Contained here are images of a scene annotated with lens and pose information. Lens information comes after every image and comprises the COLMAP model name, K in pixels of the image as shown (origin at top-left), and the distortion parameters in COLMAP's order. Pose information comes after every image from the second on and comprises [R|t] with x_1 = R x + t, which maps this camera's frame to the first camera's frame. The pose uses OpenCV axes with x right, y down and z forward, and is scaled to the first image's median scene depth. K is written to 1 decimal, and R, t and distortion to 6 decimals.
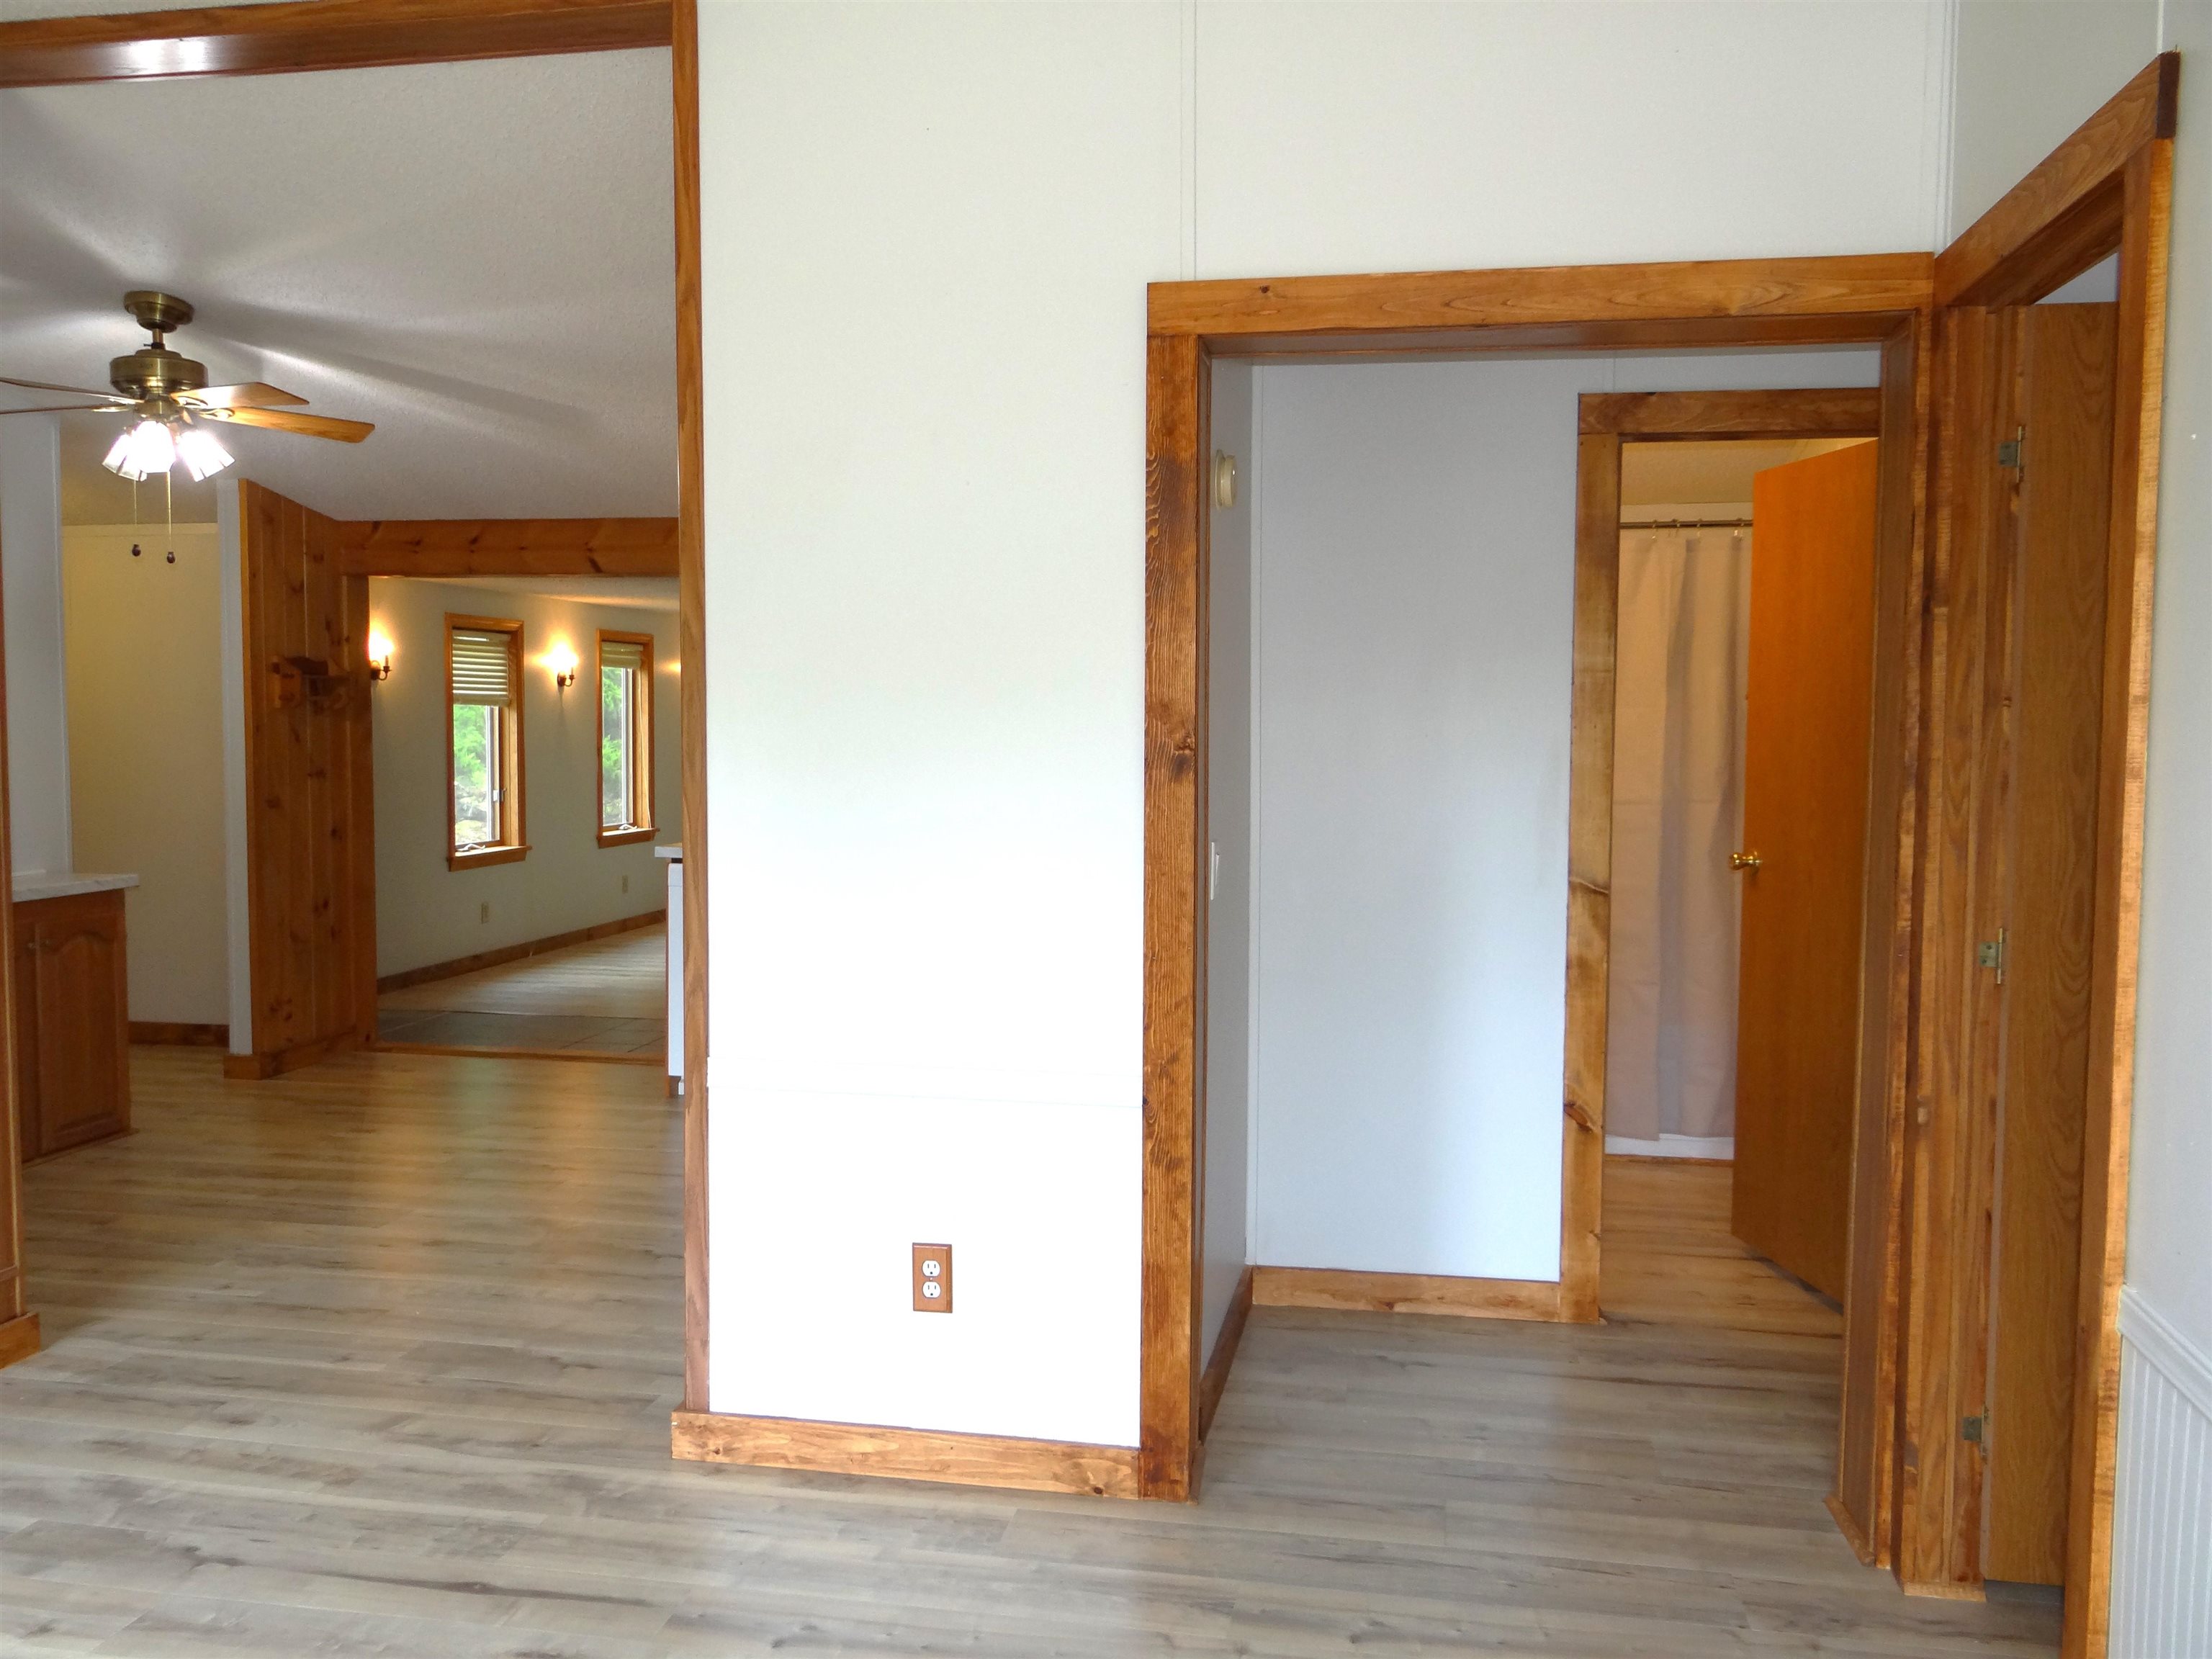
lens RADIAL K [[1832.3, 0, 1116.6], [0, 1832.3, 820.3], [0, 0, 1]] dist [-0.000783, -0.007368]
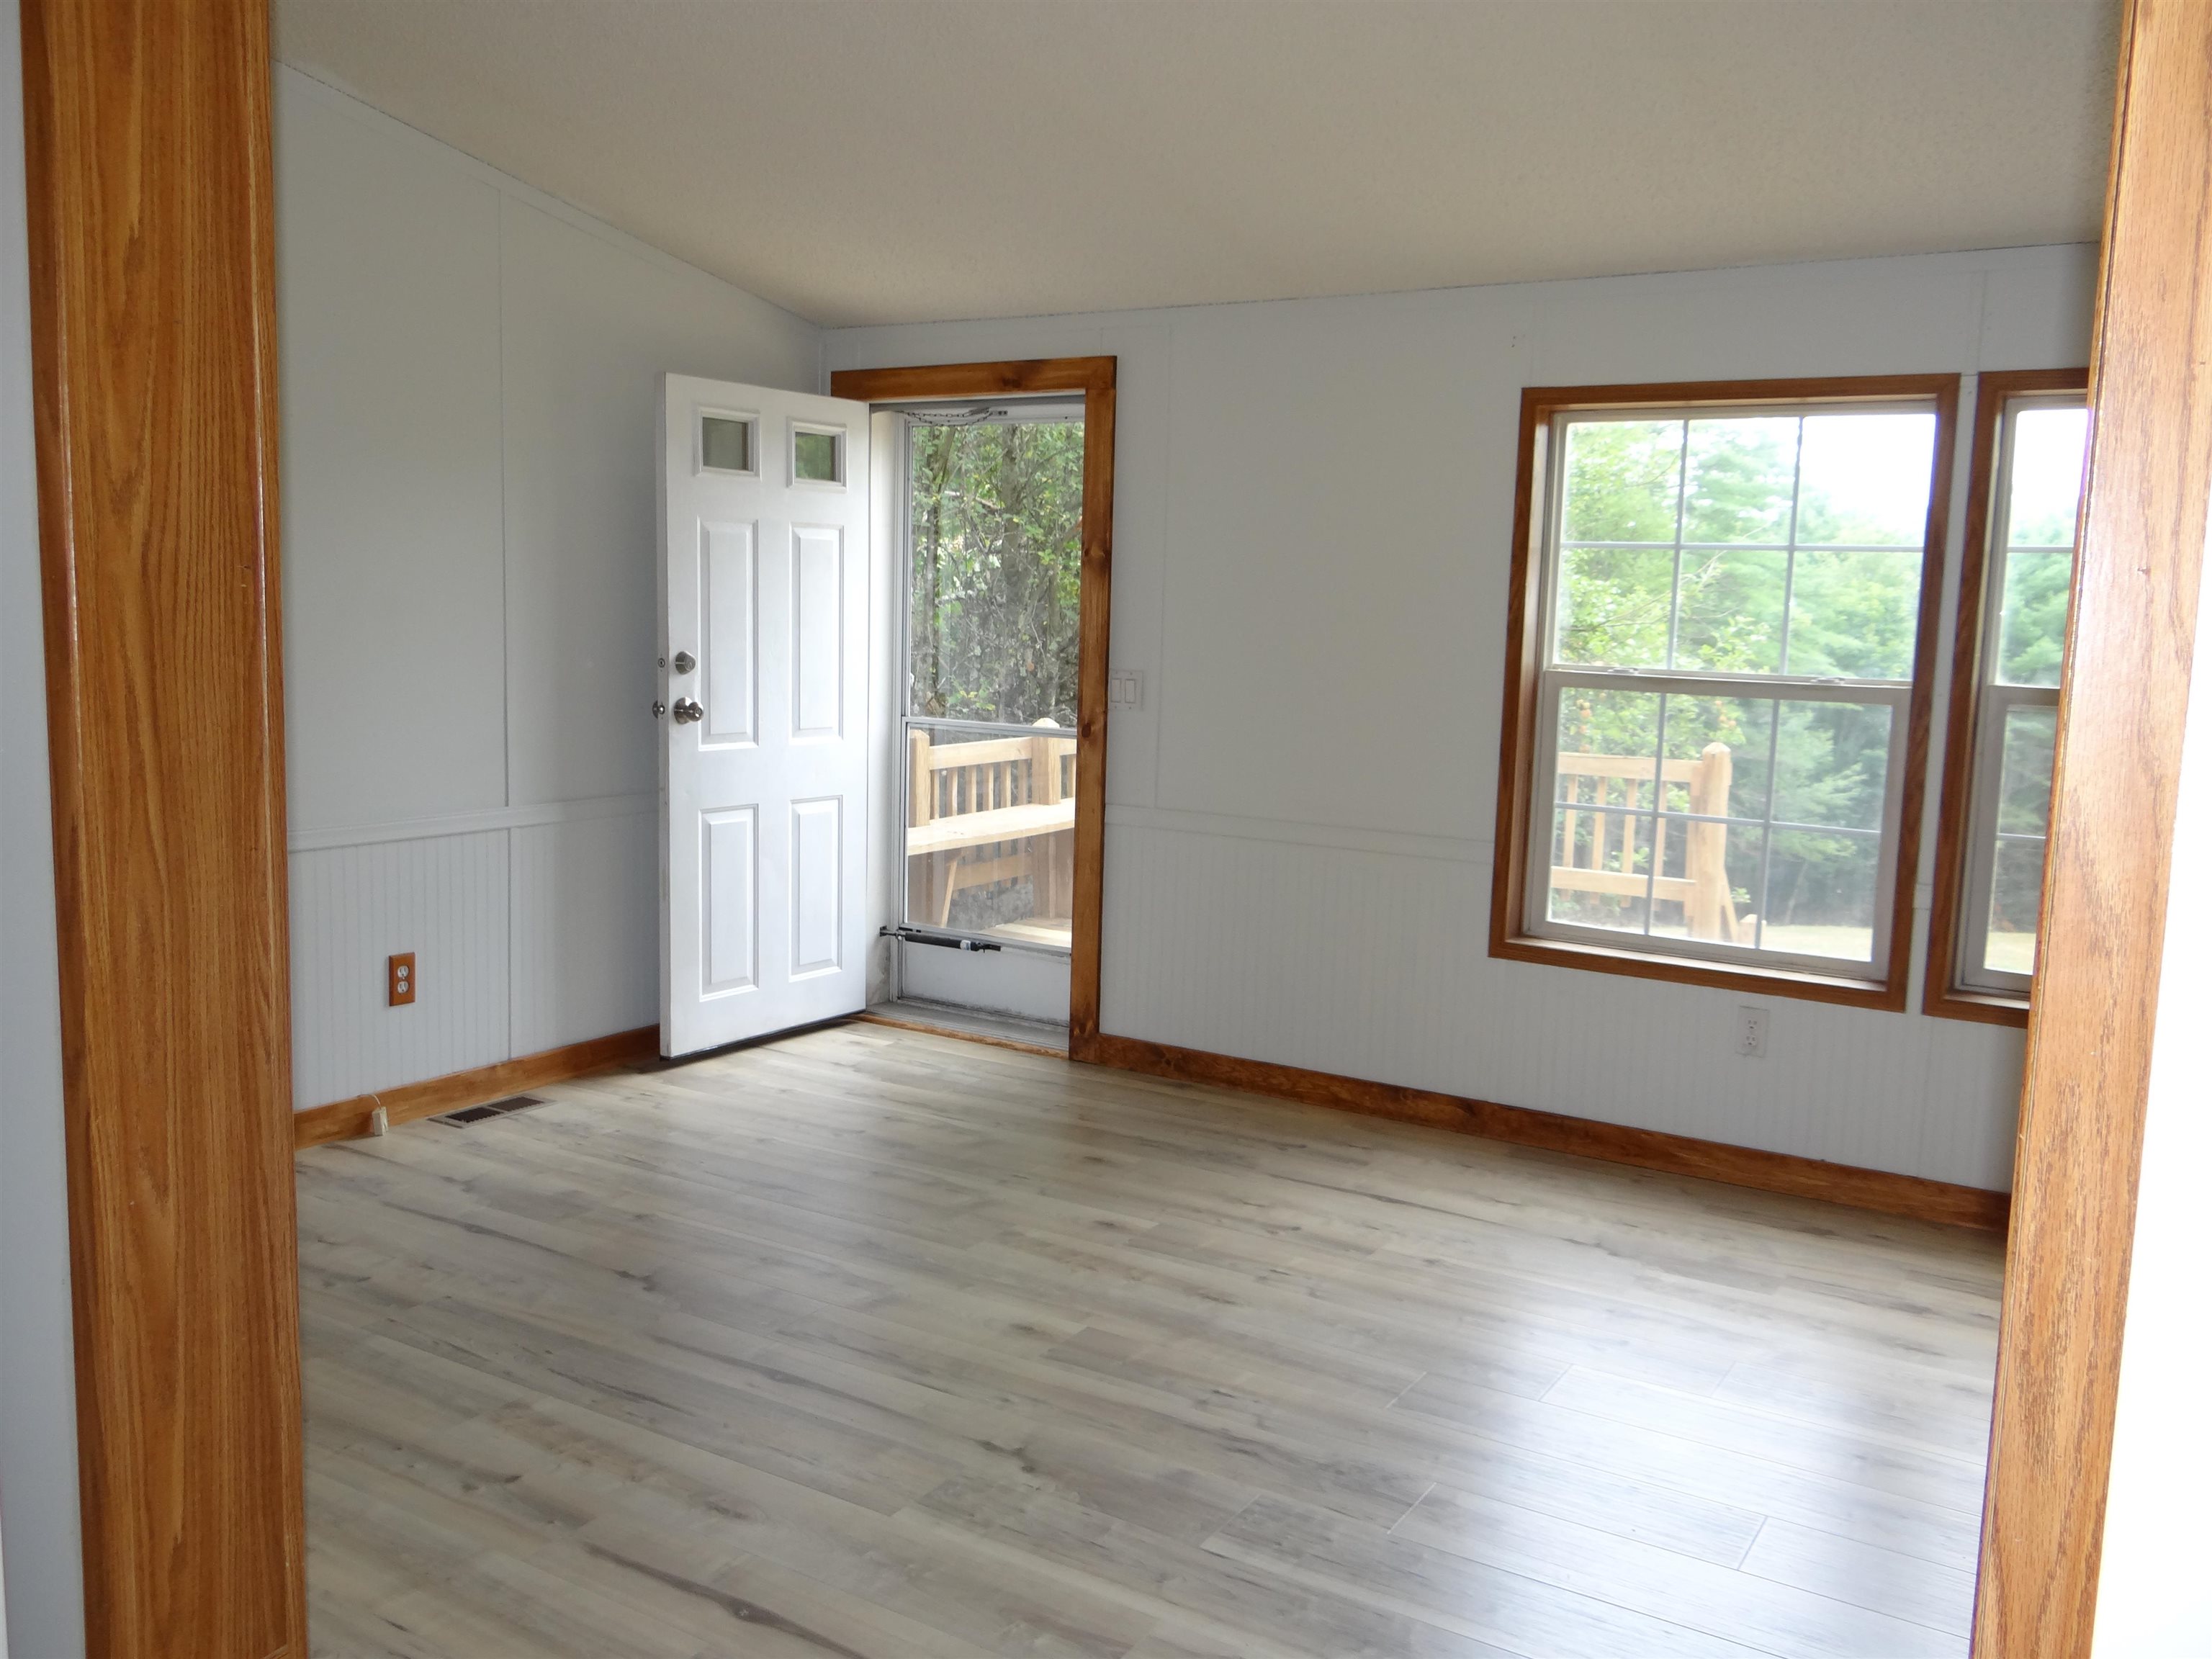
lens RADIAL K [[1835.6, 0, 1091.9], [0, 1835.6, 832.3], [0, 0, 1]] dist [0.005857, -0.001592]
pose [[-0.925599, -0.080149, 0.369922, -0.391036], [-0.012425, 0.983231, 0.181941, -0.038380], [-0.378301, 0.163808, -0.911074, 0.830264]]
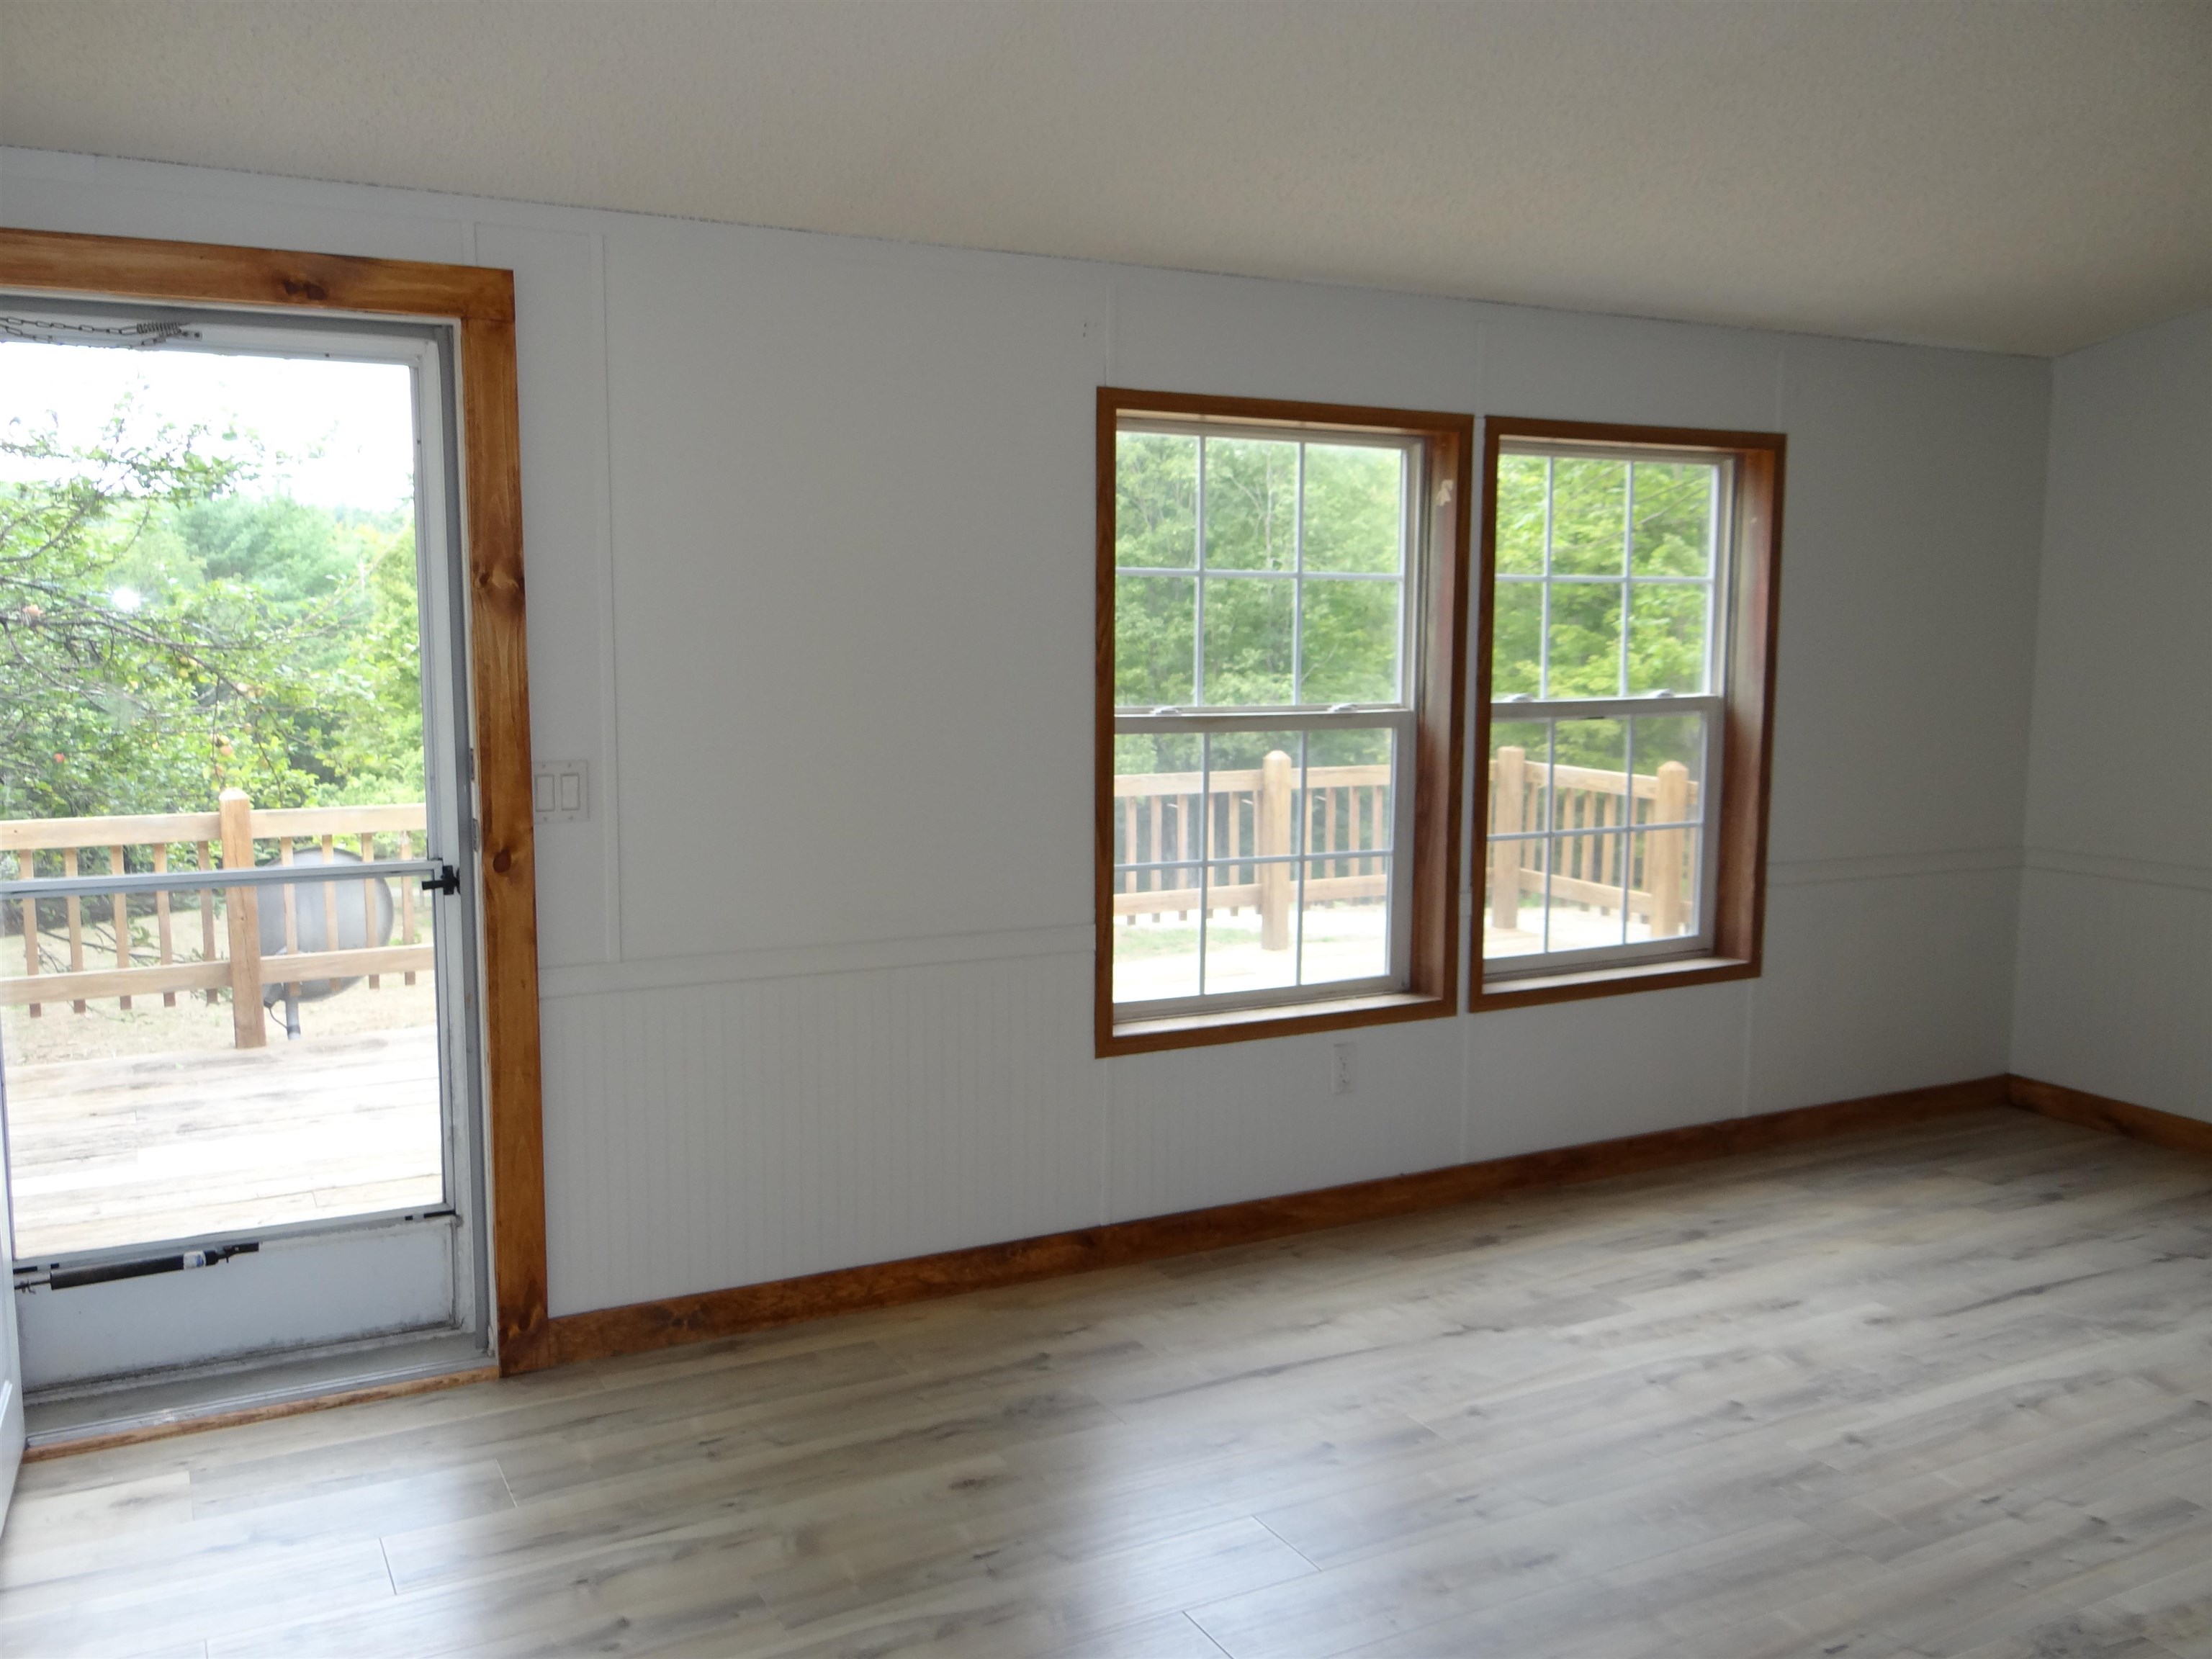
lens RADIAL K [[1835.6, 0, 1116.8], [0, 1835.6, 829.0], [0, 0, 1]] dist [0.005857, -0.001592]
pose [[-0.789864, 0.061619, -0.610178, 0.146679], [-0.047420, 0.985825, 0.160939, -0.034361], [0.611446, 0.156055, -0.775746, 0.559417]]
